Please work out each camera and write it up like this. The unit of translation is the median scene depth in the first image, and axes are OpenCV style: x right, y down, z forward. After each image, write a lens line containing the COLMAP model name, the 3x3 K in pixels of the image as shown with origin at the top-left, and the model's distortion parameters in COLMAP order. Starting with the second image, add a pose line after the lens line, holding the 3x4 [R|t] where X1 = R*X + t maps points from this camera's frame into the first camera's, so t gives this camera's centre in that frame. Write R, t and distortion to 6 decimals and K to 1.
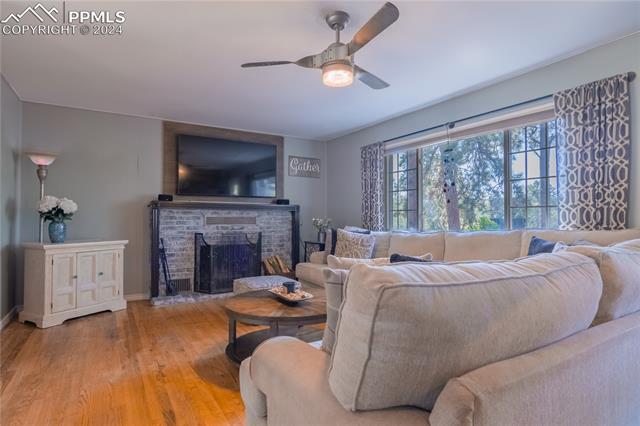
lens RADIAL K [[355.4, 0, 319.3], [0, 355.4, 217.1], [0, 0, 1]] dist [-0.001730, 0.002724]
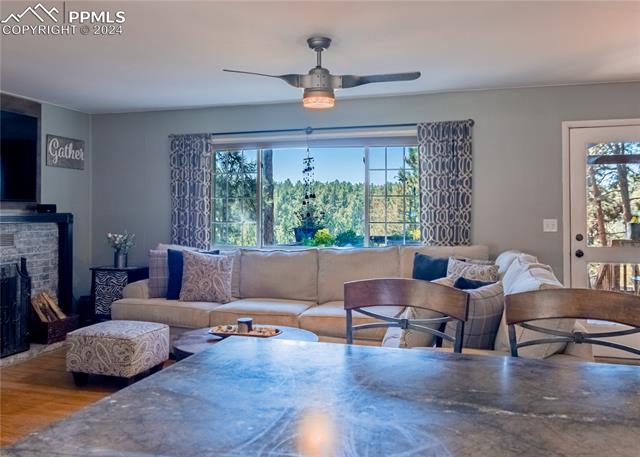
lens RADIAL K [[554.7, 0, 315.8], [0, 554.7, 227.1], [0, 0, 1]] dist [-0.014259, -0.002022]
pose [[0.754110, -0.017049, 0.656526, -0.756110], [-0.000673, 0.999642, 0.026732, -0.070110], [-0.656747, -0.020601, 0.753829, -0.114654]]
